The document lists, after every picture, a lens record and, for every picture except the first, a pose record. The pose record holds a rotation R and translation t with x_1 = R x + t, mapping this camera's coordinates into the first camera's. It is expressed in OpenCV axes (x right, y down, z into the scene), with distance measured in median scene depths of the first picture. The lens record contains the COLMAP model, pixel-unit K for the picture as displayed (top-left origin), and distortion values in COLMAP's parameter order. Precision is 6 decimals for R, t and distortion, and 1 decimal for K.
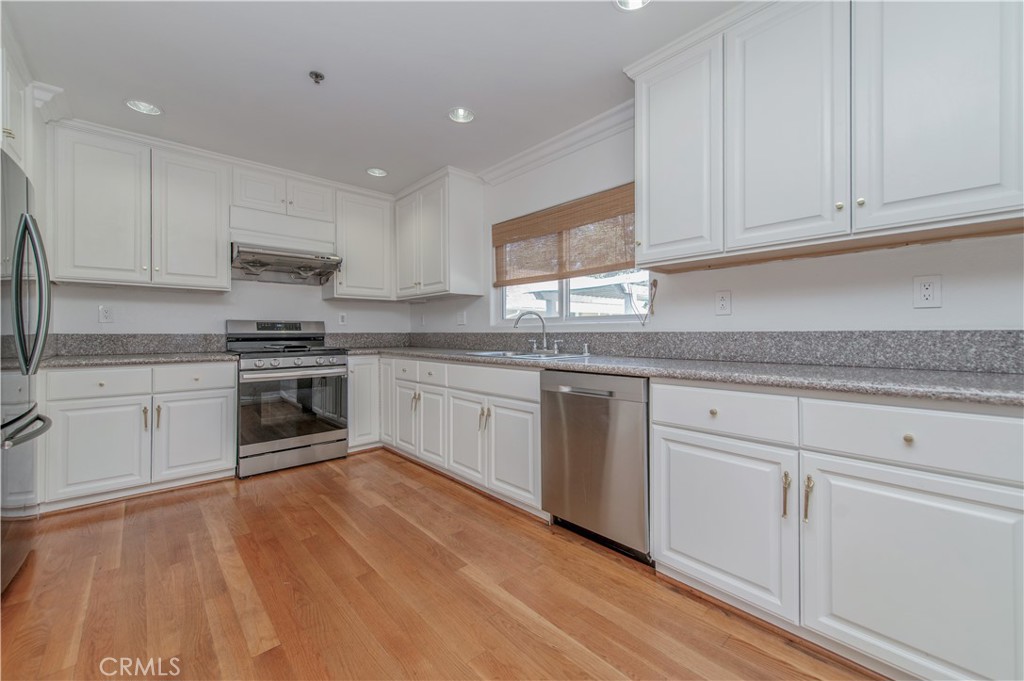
lens RADIAL K [[399.7, 0, 514.0], [0, 399.7, 329.0], [0, 0, 1]] dist [0.012452, -0.002301]
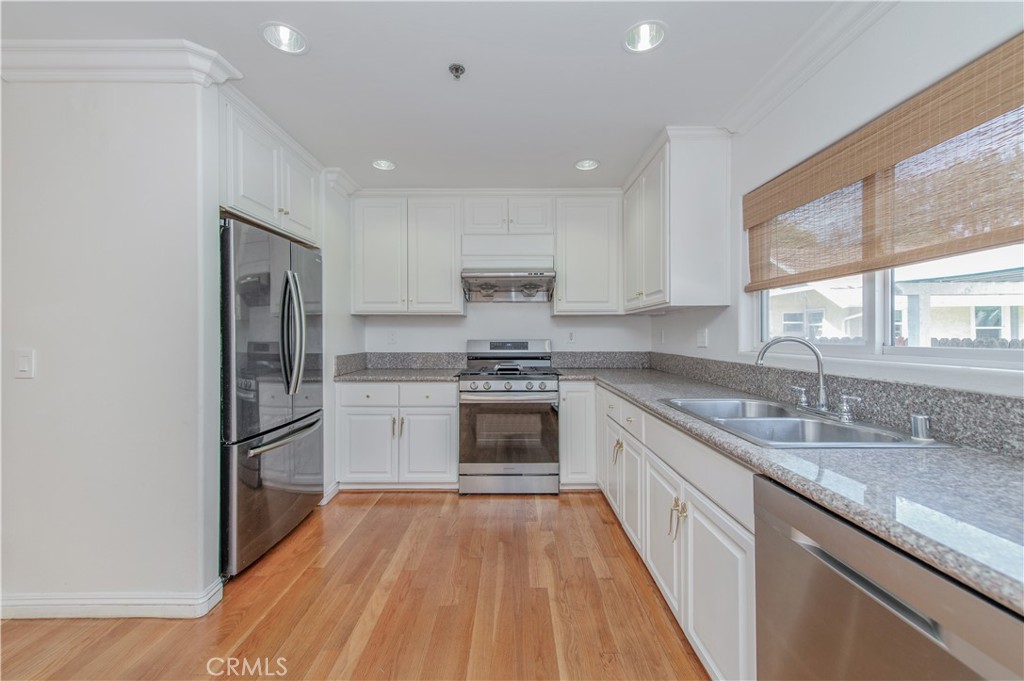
lens RADIAL K [[399.7, 0, 517.2], [0, 399.7, 334.6], [0, 0, 1]] dist [0.012452, -0.002301]
pose [[0.745314, 0.000460, -0.666713, 0.112119], [0.006032, 0.999954, 0.007433, -0.045099], [0.666686, -0.009562, 0.745277, 0.284883]]
